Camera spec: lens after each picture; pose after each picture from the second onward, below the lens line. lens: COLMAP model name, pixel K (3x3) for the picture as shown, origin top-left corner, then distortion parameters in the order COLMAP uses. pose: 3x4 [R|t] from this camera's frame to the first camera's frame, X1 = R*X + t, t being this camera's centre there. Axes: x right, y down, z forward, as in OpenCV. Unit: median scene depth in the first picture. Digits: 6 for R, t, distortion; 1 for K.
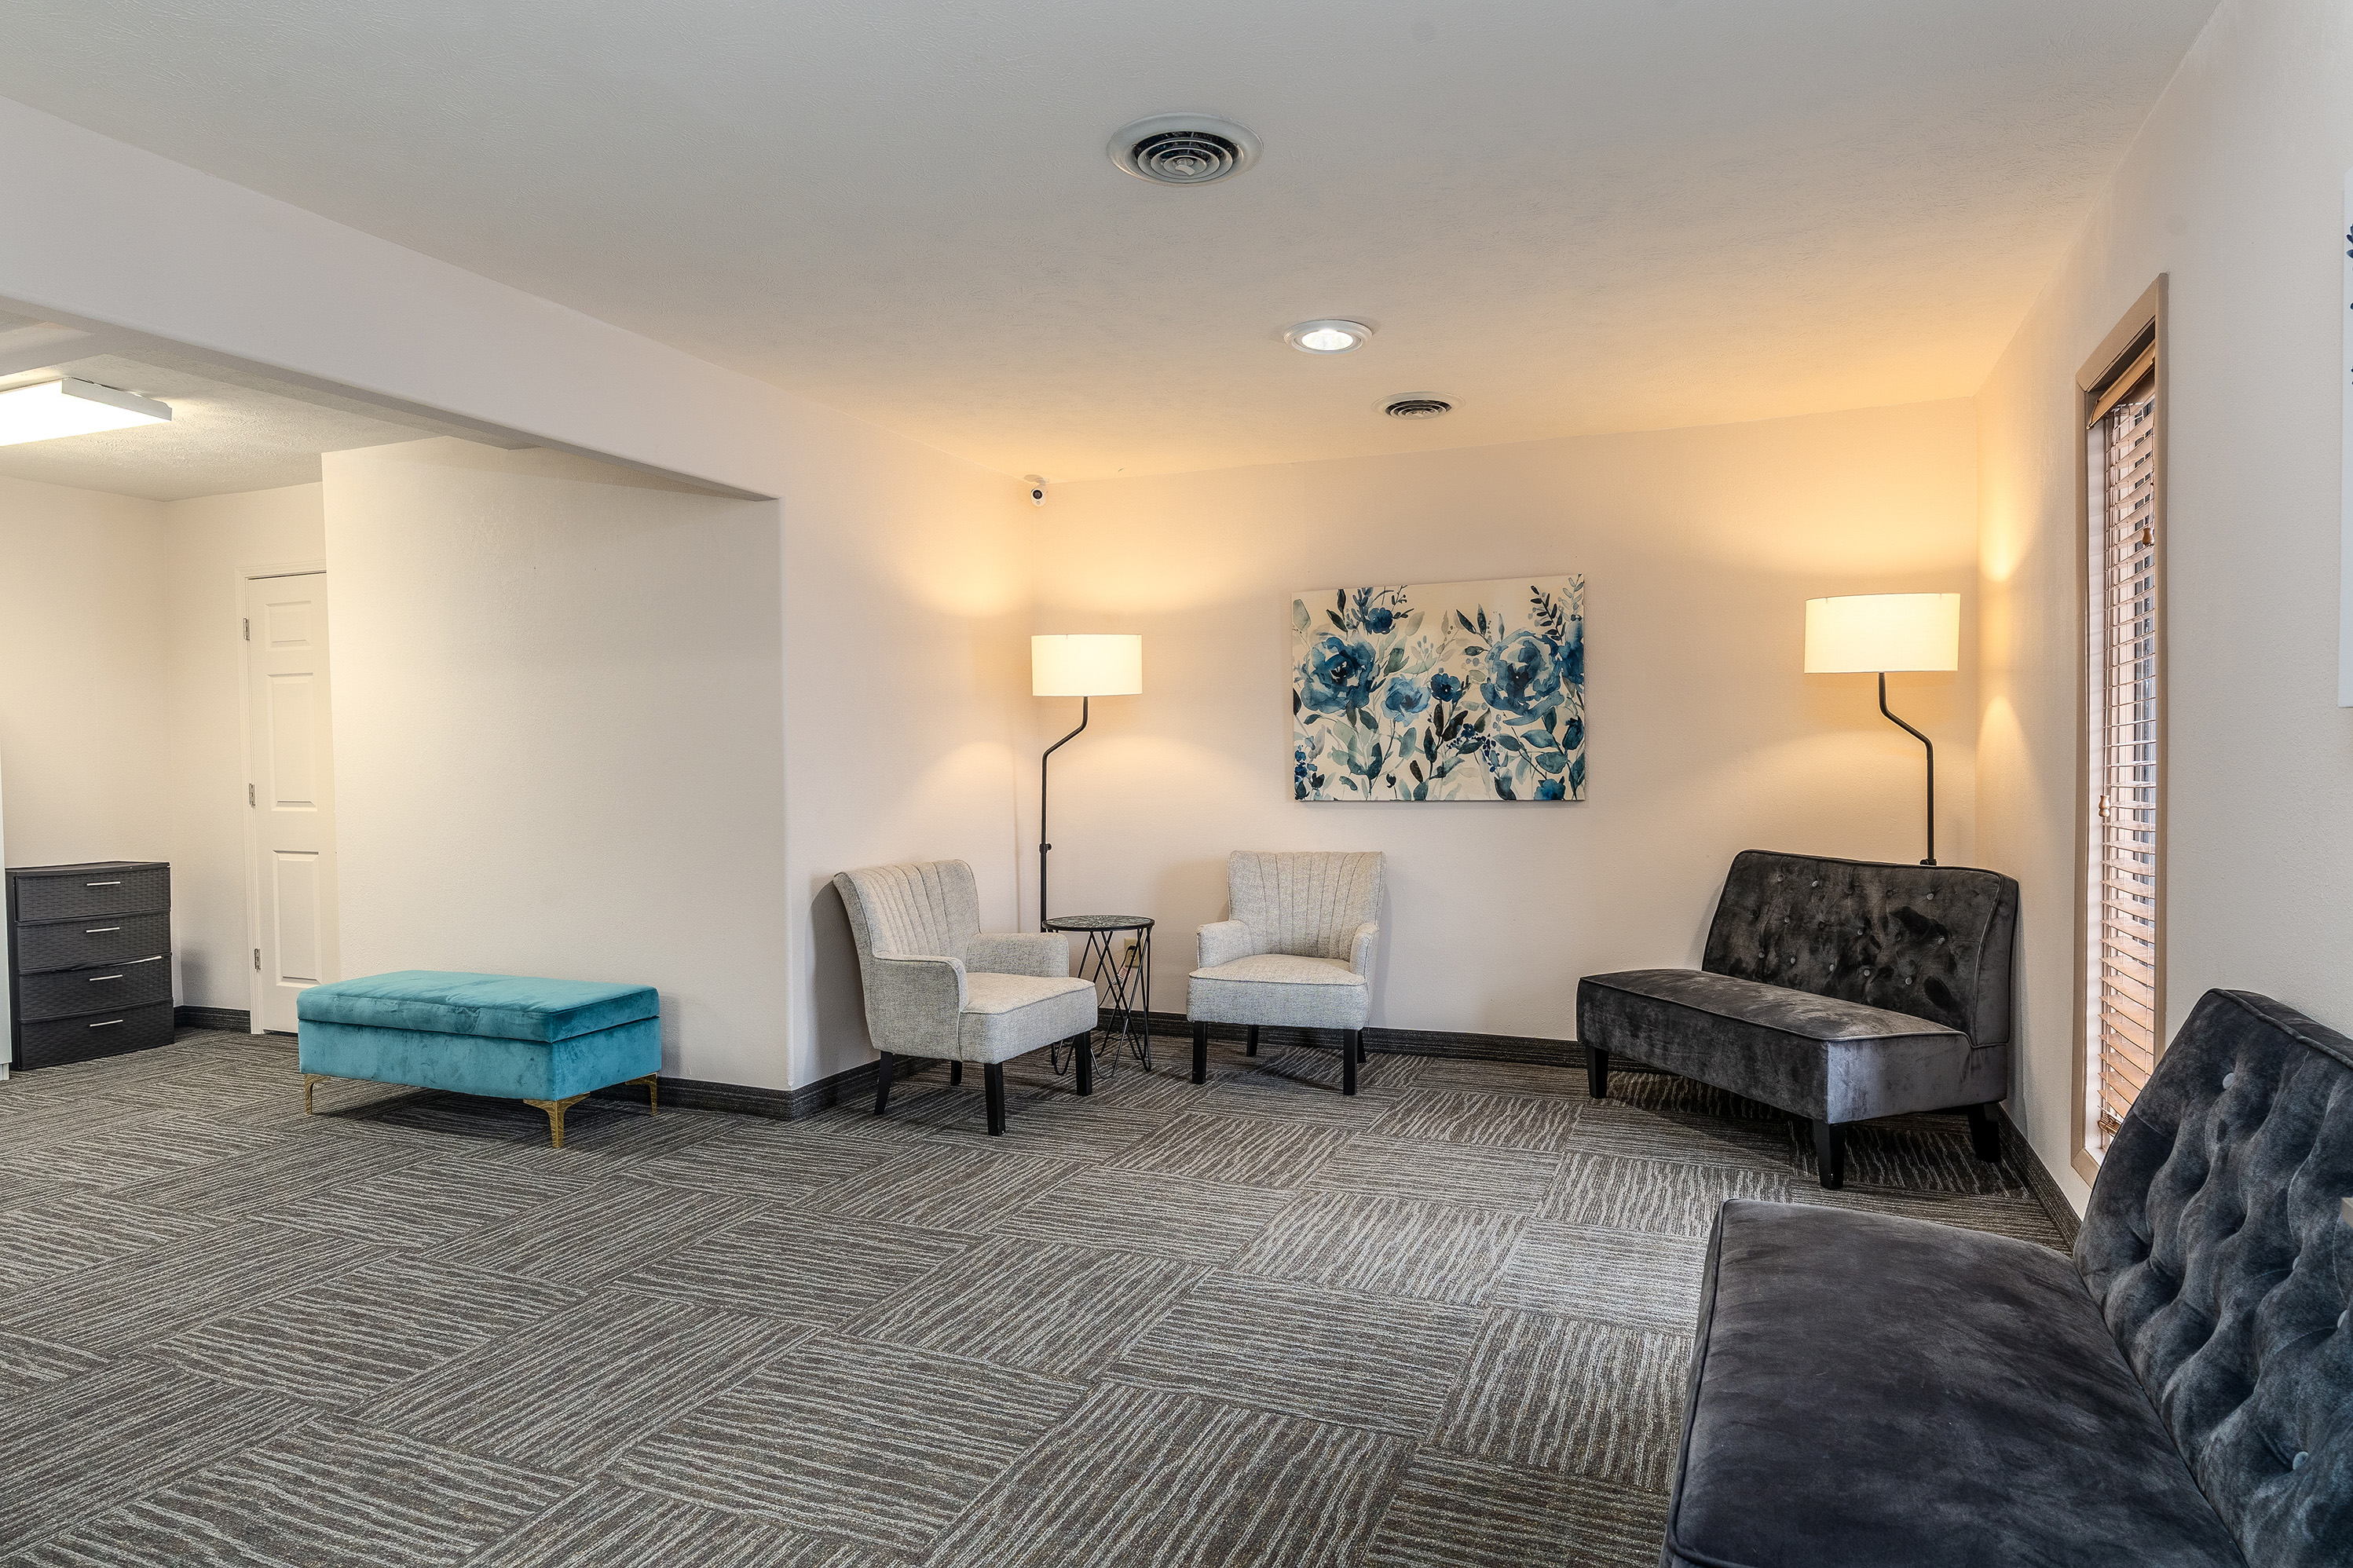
lens RADIAL K [[1297.2, 0, 1166.7], [0, 1297.2, 794.5], [0, 0, 1]] dist [-0.014601, 0.000692]
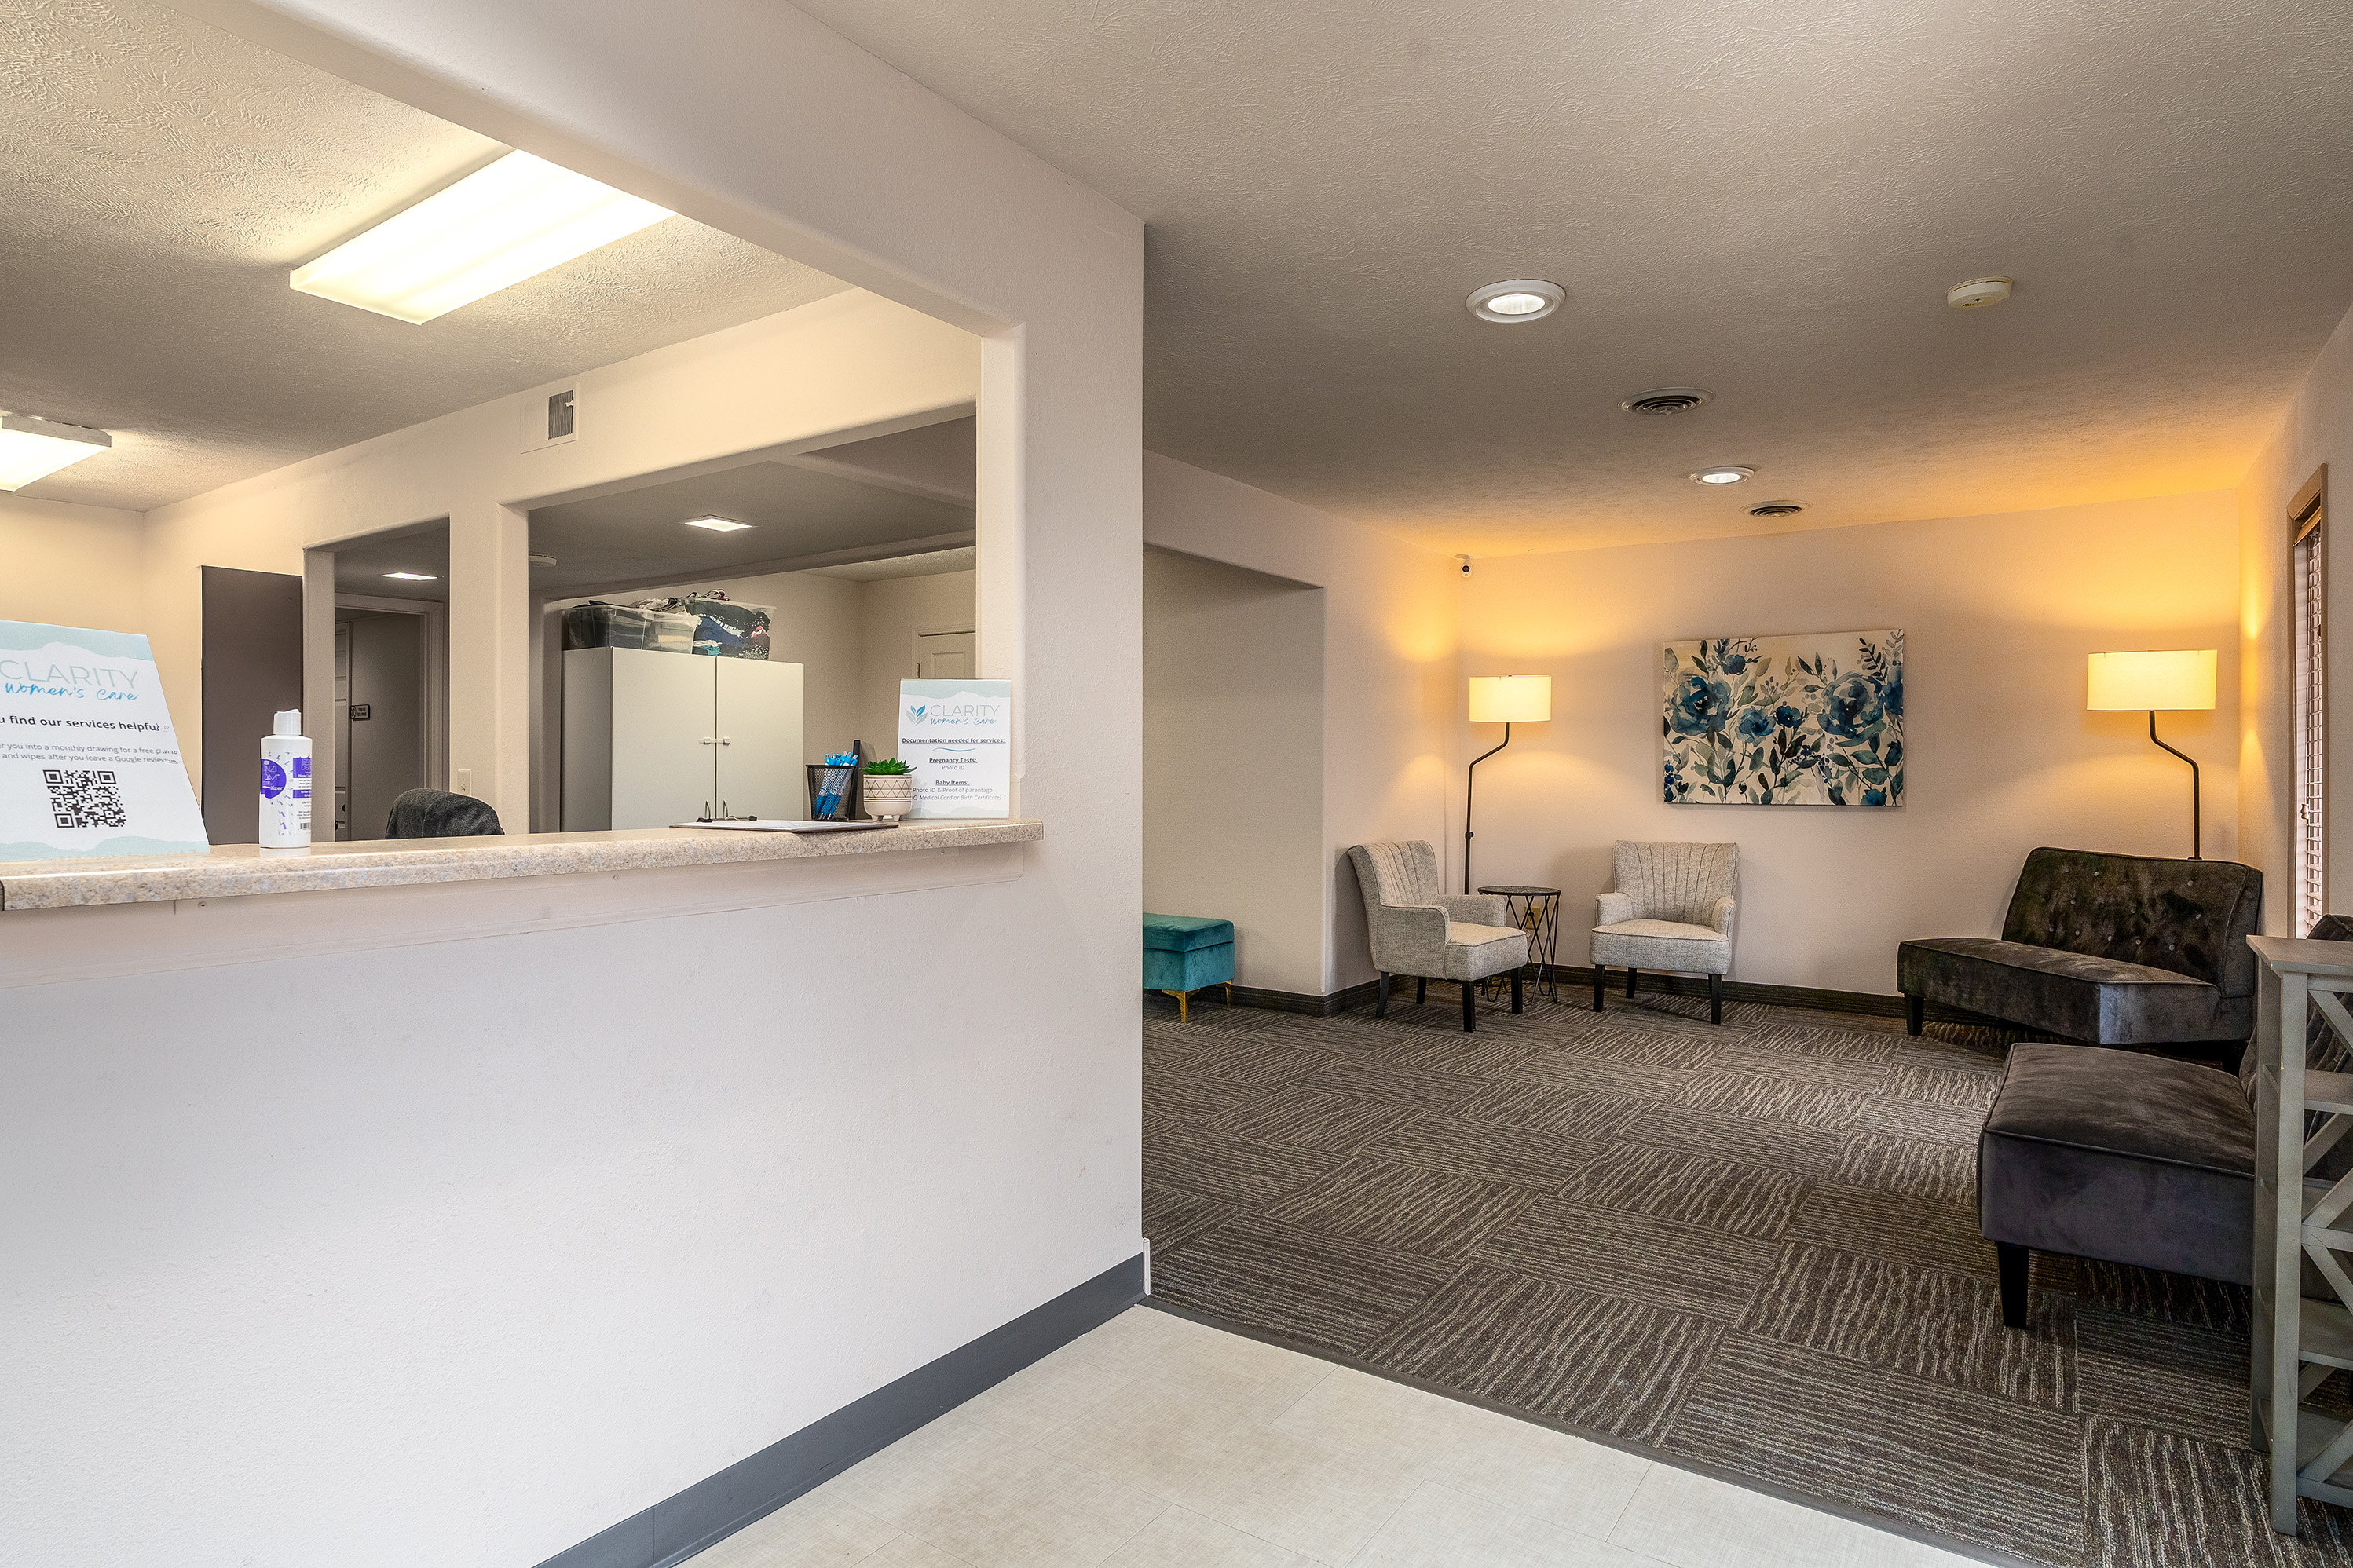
lens RADIAL K [[1215.0, 0, 1285.8], [0, 1215.0, 772.7], [0, 0, 1]] dist [-0.003837, -0.000991]
pose [[0.989804, 0.013109, -0.141832, -0.129104], [-0.016336, 0.999633, -0.021615, 0.008843], [0.141497, 0.023711, 0.989655, -0.317462]]
